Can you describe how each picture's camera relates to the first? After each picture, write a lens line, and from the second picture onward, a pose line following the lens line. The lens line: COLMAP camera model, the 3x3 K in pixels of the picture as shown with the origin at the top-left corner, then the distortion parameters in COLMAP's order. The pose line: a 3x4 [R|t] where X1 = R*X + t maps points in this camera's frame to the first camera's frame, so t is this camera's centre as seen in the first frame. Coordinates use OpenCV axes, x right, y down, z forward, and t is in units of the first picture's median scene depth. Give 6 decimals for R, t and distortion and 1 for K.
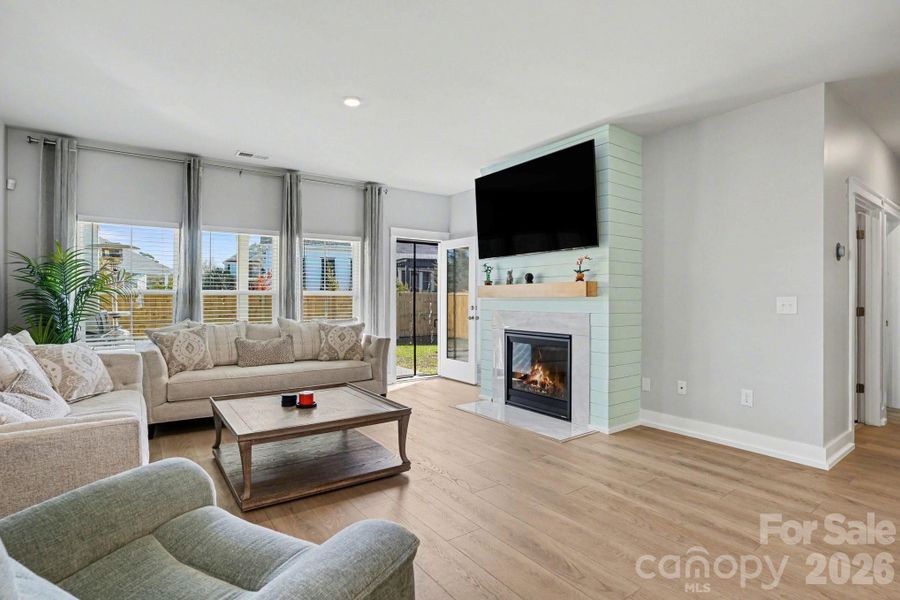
lens RADIAL K [[447.2, 0, 442.5], [0, 447.2, 301.2], [0, 0, 1]] dist [-0.037114, 0.000315]
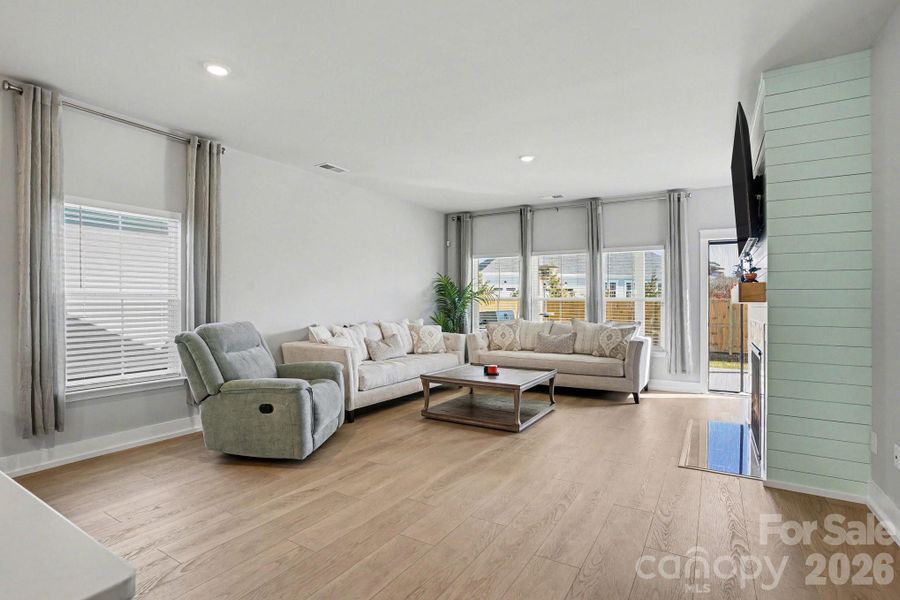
lens RADIAL K [[447.2, 0, 442.5], [0, 447.2, 301.2], [0, 0, 1]] dist [-0.037114, 0.000315]
pose [[0.380329, -0.003669, -0.924844, 0.770205], [-0.008234, 0.999939, -0.007353, -0.000367], [0.924815, 0.010411, 0.380275, 0.199493]]
